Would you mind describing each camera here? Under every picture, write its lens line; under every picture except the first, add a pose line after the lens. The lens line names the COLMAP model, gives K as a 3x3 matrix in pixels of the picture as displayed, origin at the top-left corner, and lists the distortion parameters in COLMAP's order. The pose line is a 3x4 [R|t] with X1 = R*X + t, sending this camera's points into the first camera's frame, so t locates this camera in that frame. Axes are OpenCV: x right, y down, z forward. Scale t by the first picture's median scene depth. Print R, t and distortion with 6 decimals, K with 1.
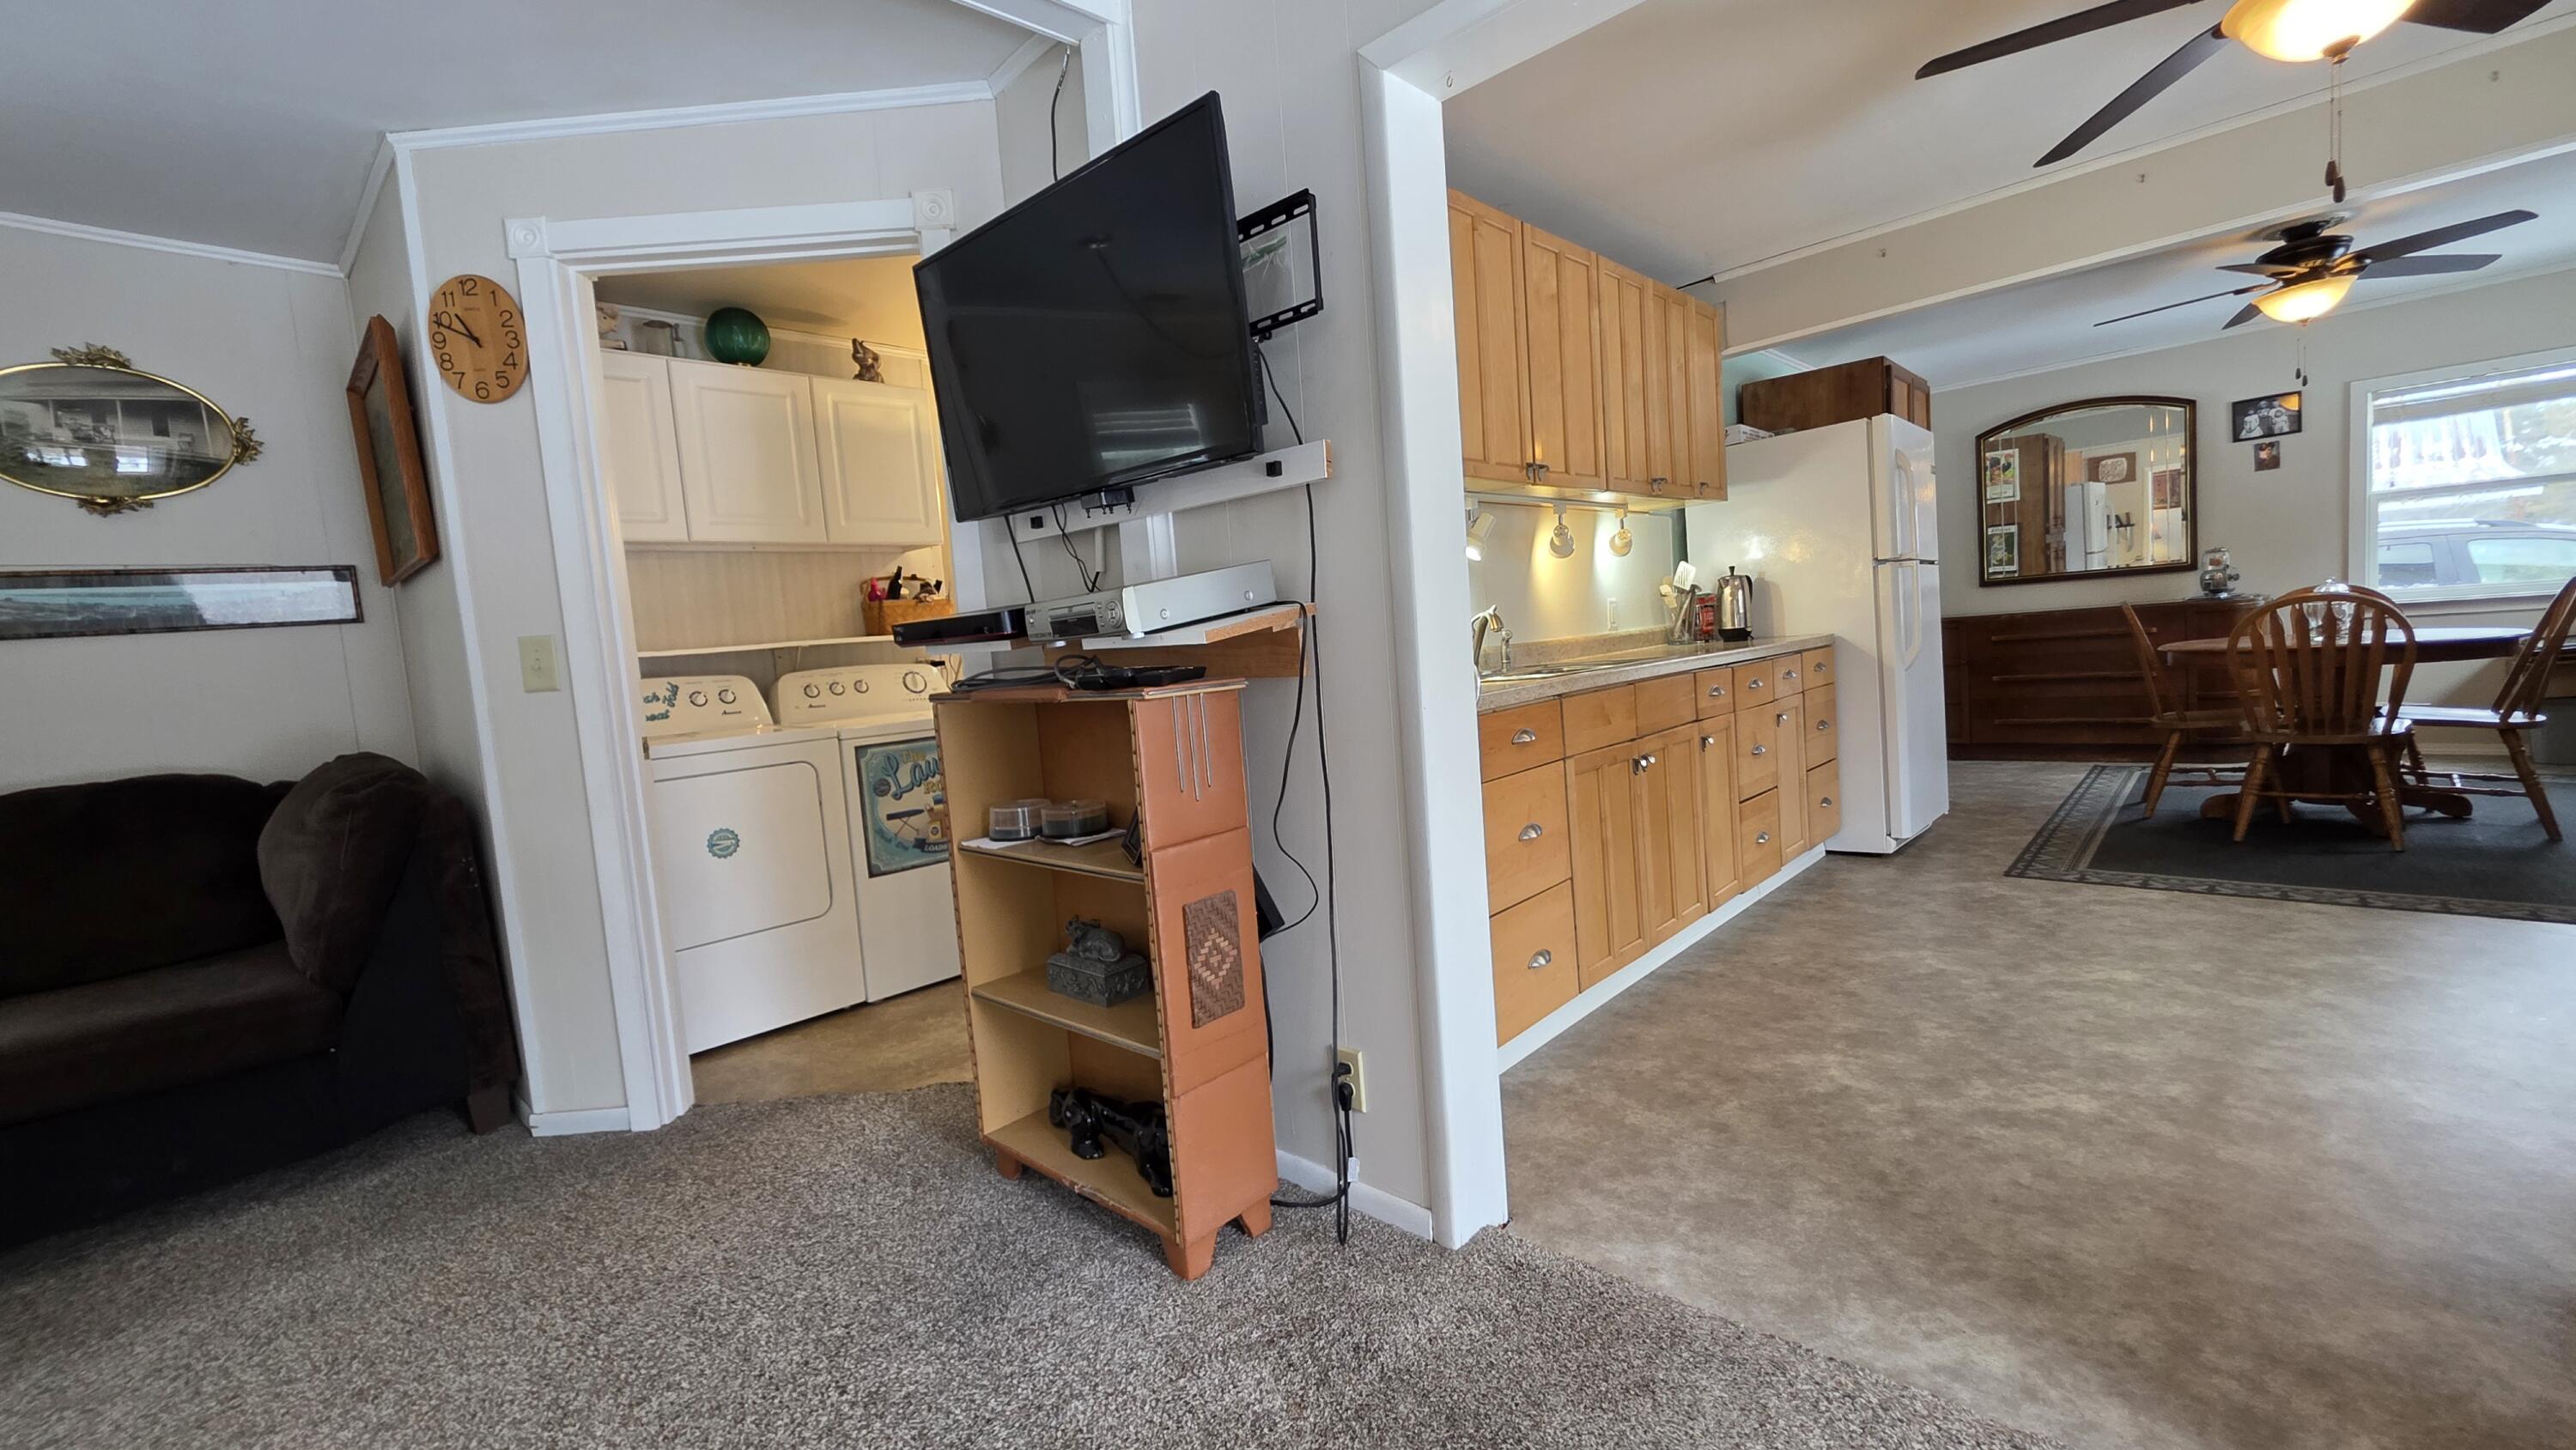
lens RADIAL K [[1031.4, 0, 1279.9], [0, 1031.4, 722.6], [0, 0, 1]] dist [0.001531, -0.000041]
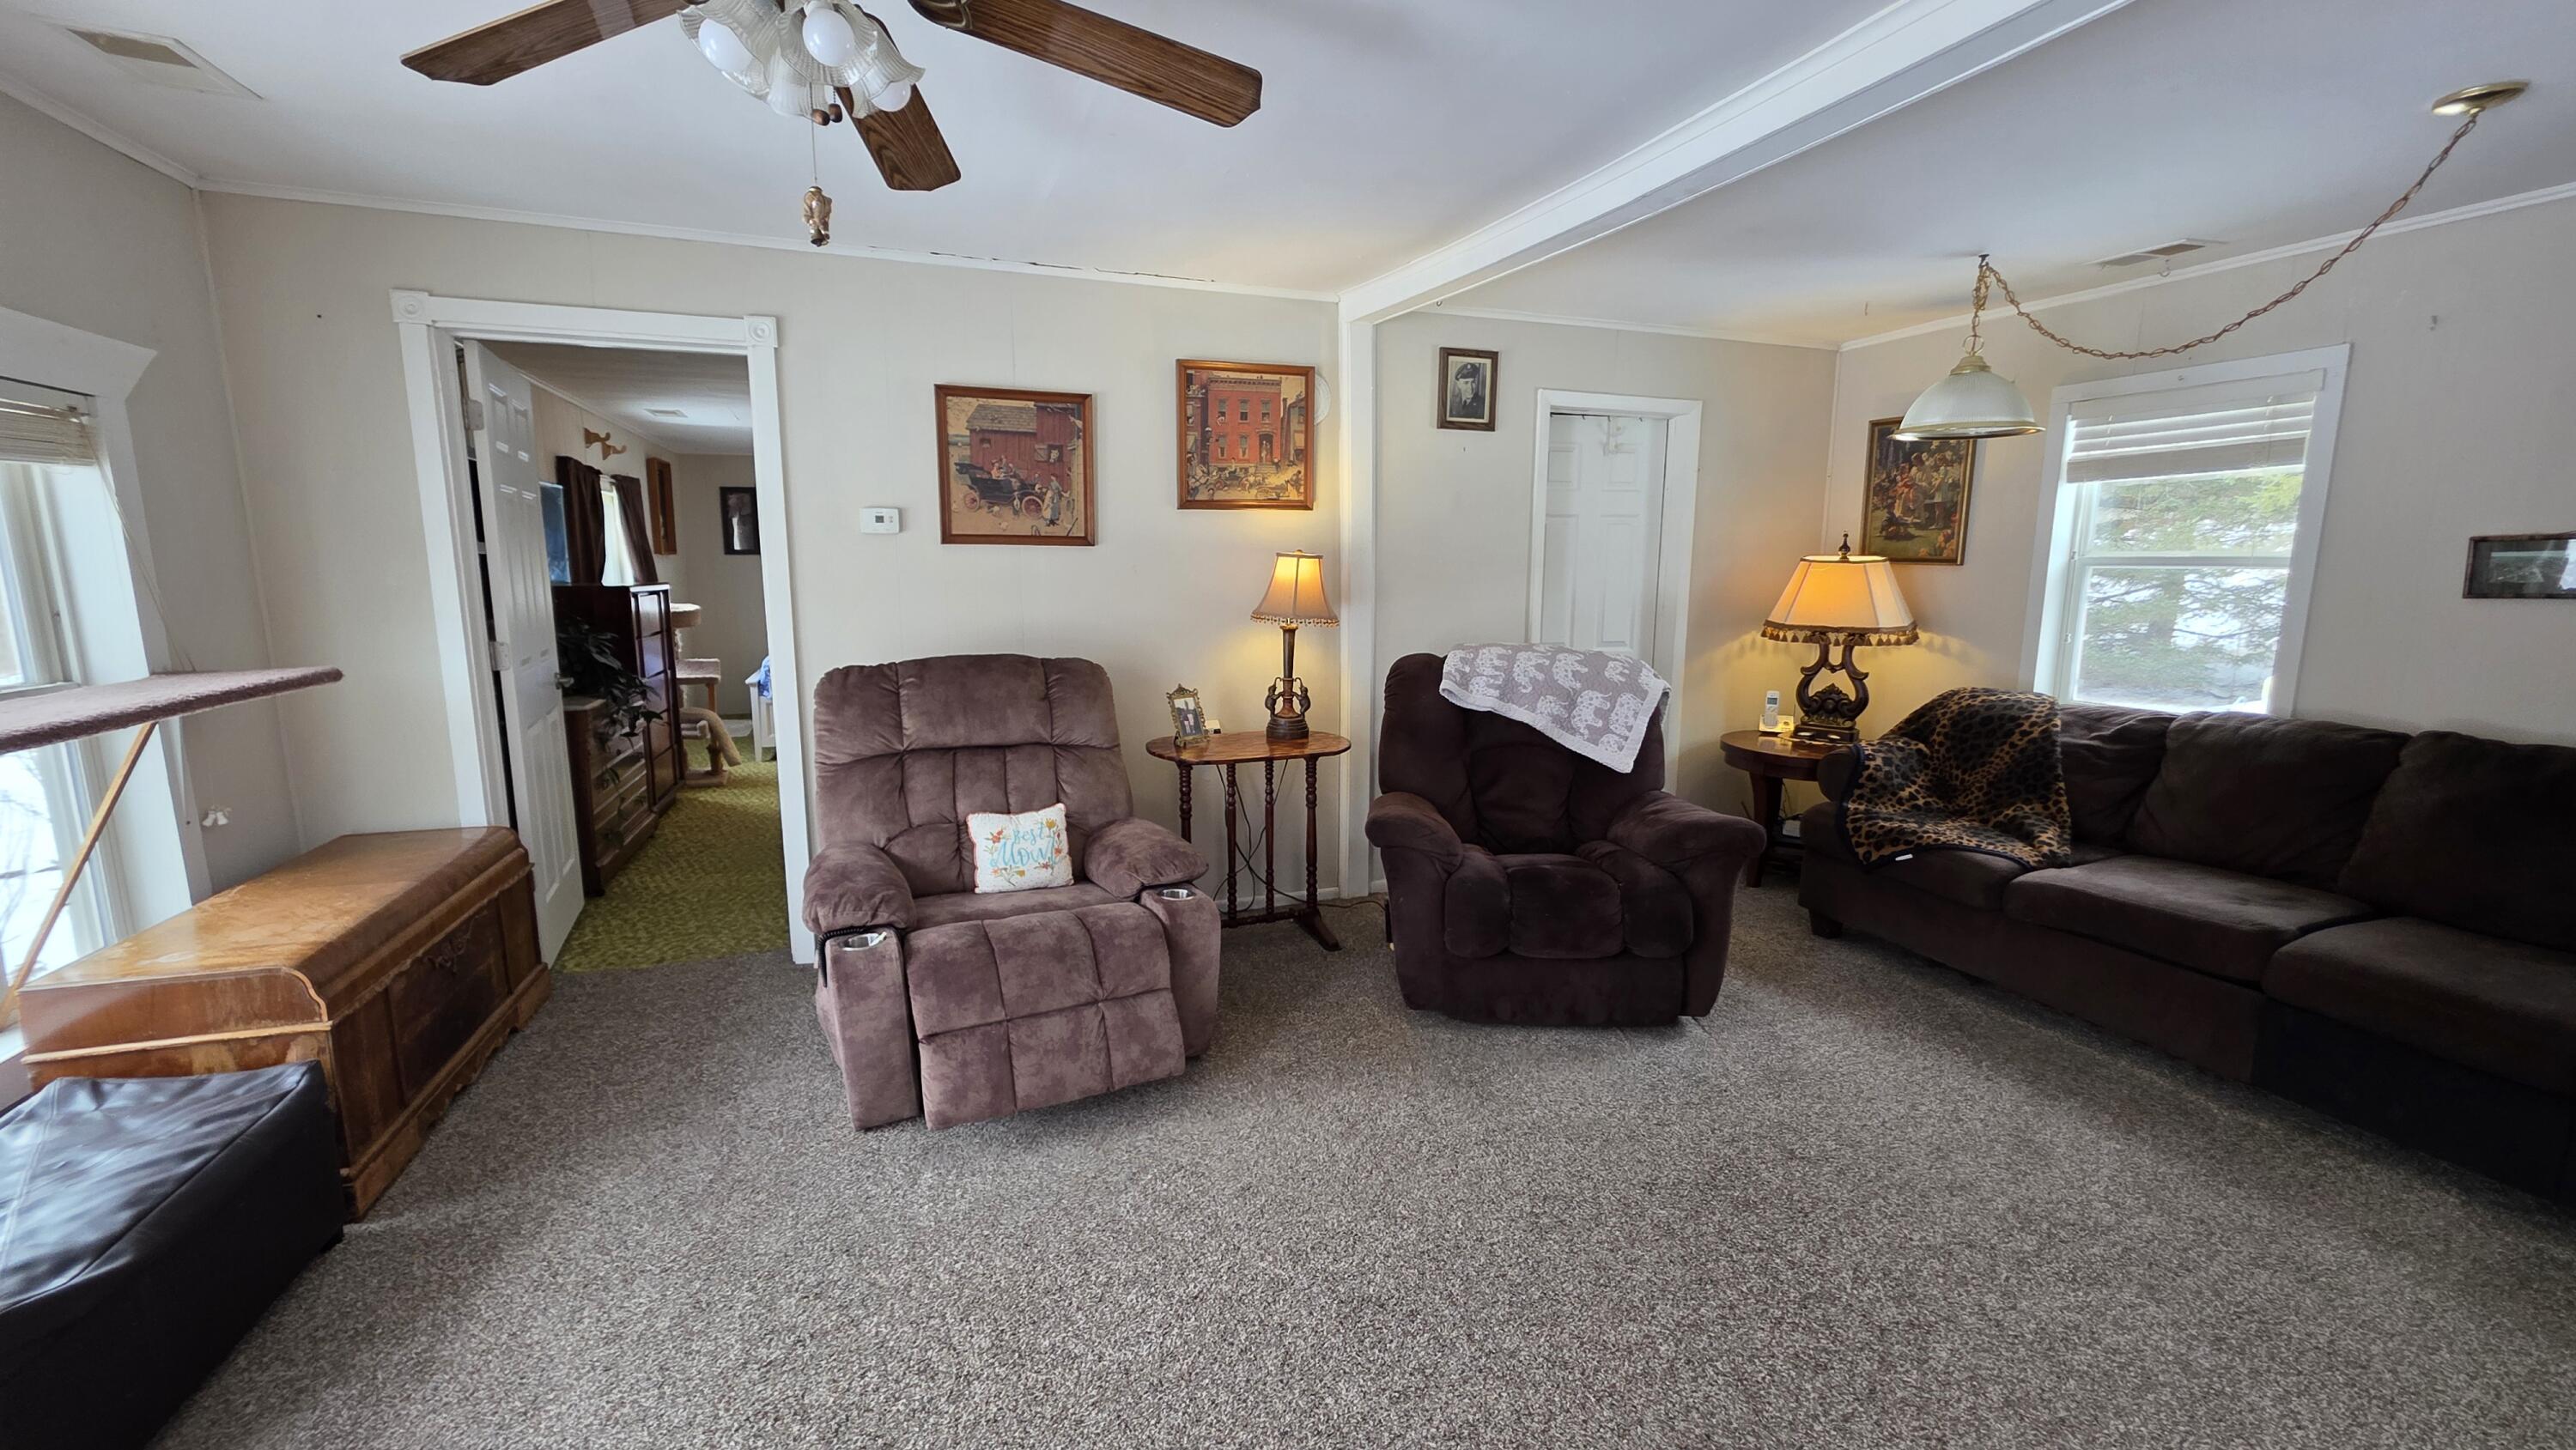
lens RADIAL K [[1031.4, 0, 1276.3], [0, 1031.4, 726.7], [0, 0, 1]] dist [0.001531, -0.000041]
pose [[-0.439310, 0.217456, -0.871619, 0.241595], [-0.042465, 0.964148, 0.261944, -0.151046], [0.897331, 0.152088, -0.414326, 0.232917]]
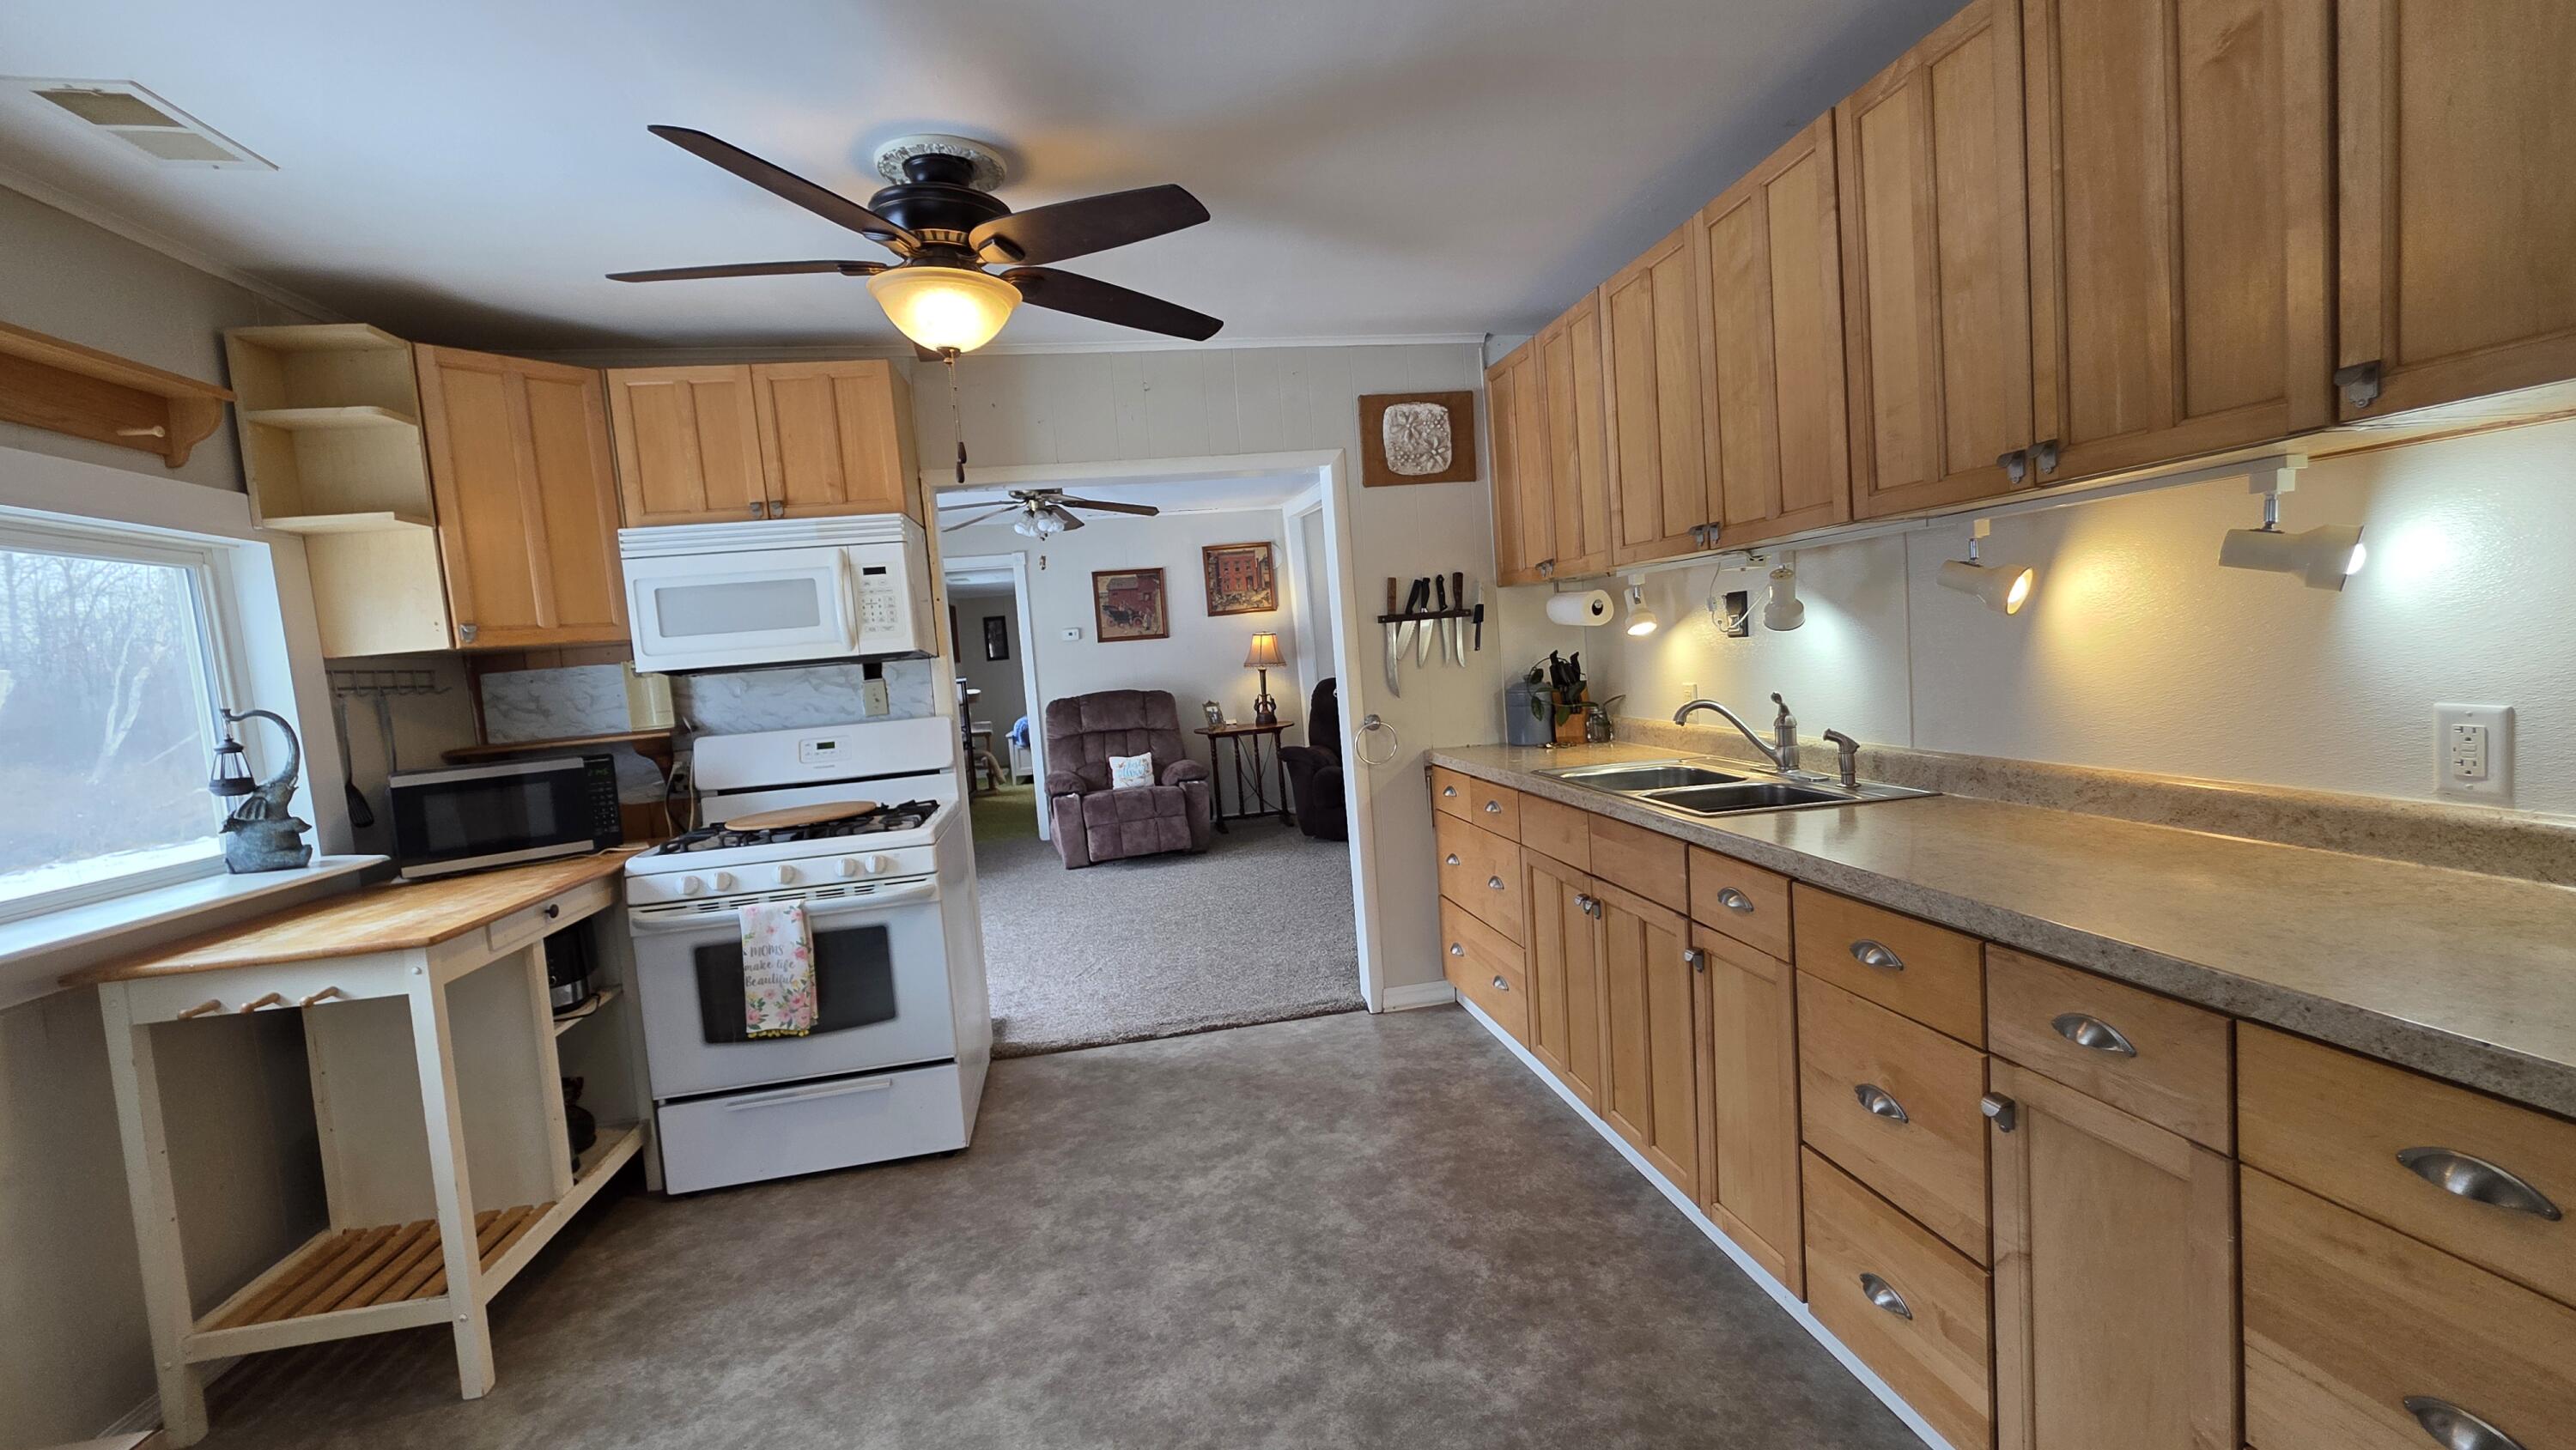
lens RADIAL K [[1031.4, 0, 1280.3], [0, 1031.4, 723.9], [0, 0, 1]] dist [0.001531, -0.000041]
pose [[-0.589404, 0.182151, -0.787035, 1.129623], [0.057313, 0.981222, 0.184172, -0.276379], [0.805803, 0.063445, -0.588775, 1.263454]]
